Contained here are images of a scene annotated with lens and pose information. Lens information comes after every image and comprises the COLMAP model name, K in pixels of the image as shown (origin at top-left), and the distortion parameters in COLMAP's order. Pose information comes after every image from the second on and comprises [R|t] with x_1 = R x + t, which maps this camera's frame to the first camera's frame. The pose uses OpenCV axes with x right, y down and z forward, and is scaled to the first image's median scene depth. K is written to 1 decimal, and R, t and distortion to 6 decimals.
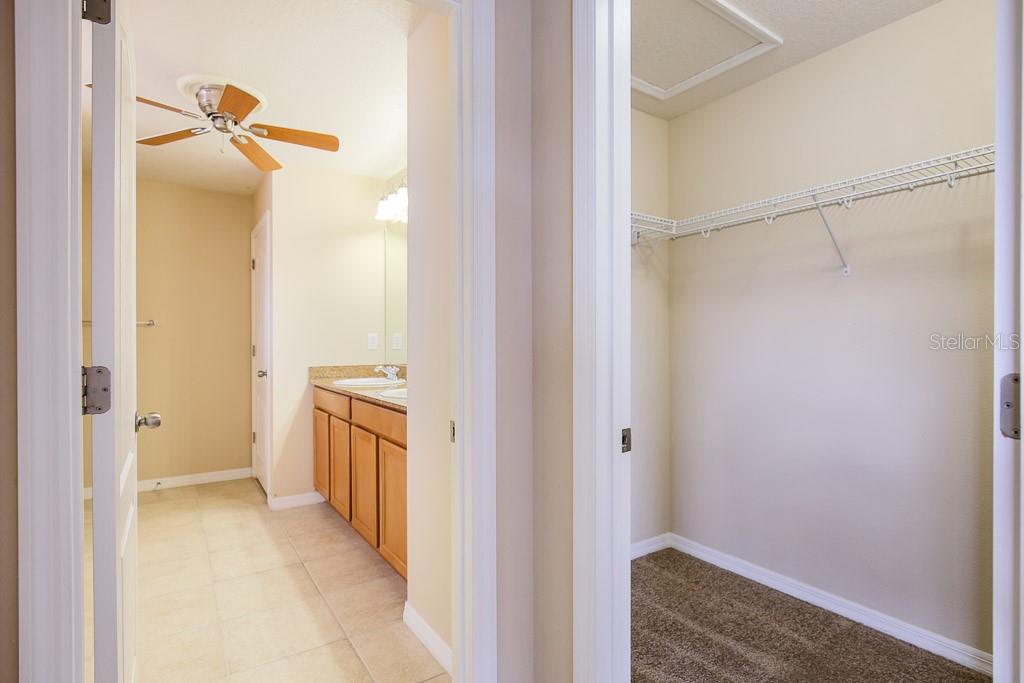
lens RADIAL K [[509.2, 0, 515.5], [0, 509.2, 338.3], [0, 0, 1]] dist [-0.002493, 0.000156]
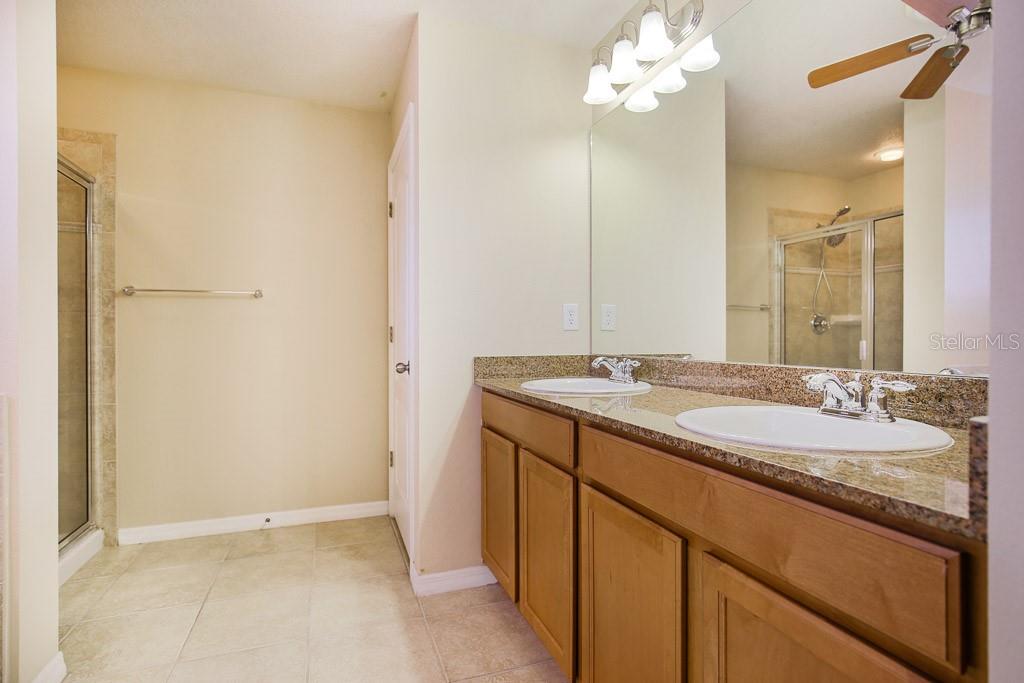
lens RADIAL K [[518.5, 0, 521.5], [0, 518.5, 336.3], [0, 0, 1]] dist [-0.015733, -0.000879]
pose [[0.972155, 0.001921, -0.234330, -0.215038], [-0.001675, 0.999998, 0.001249, 0.031616], [0.234332, -0.000822, 0.972156, 0.433918]]
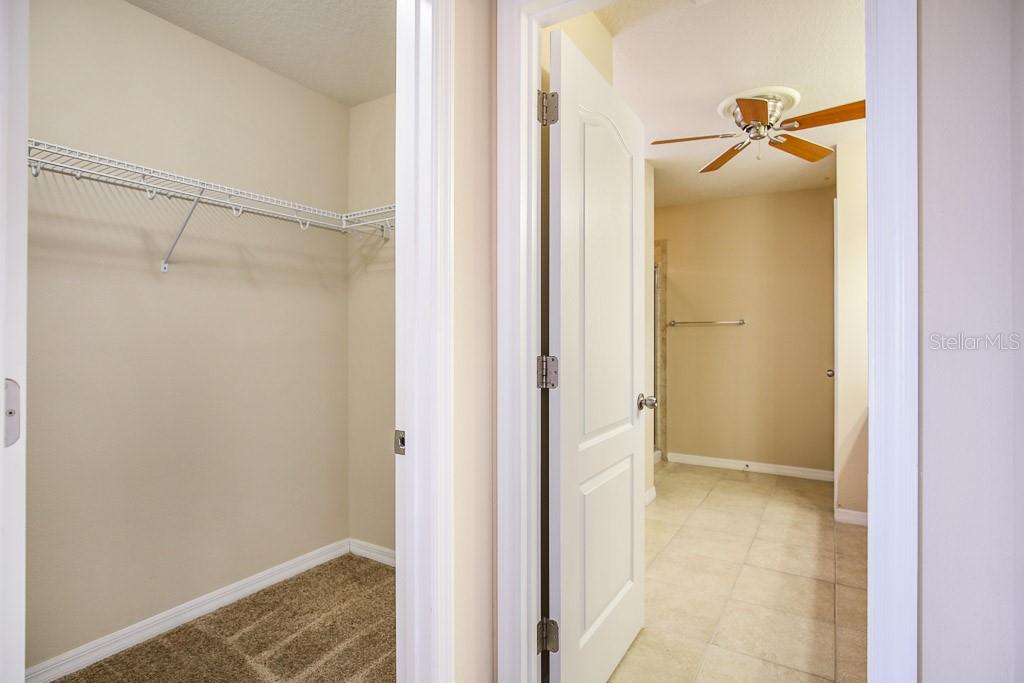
lens RADIAL K [[518.5, 0, 521.5], [0, 518.5, 336.3], [0, 0, 1]] dist [-0.015733, -0.000879]
pose [[0.424248, 0.004024, -0.905537, 0.129287], [-0.002331, 0.999992, 0.003351, -0.001588], [0.905543, 0.000689, 0.424254, 0.078012]]
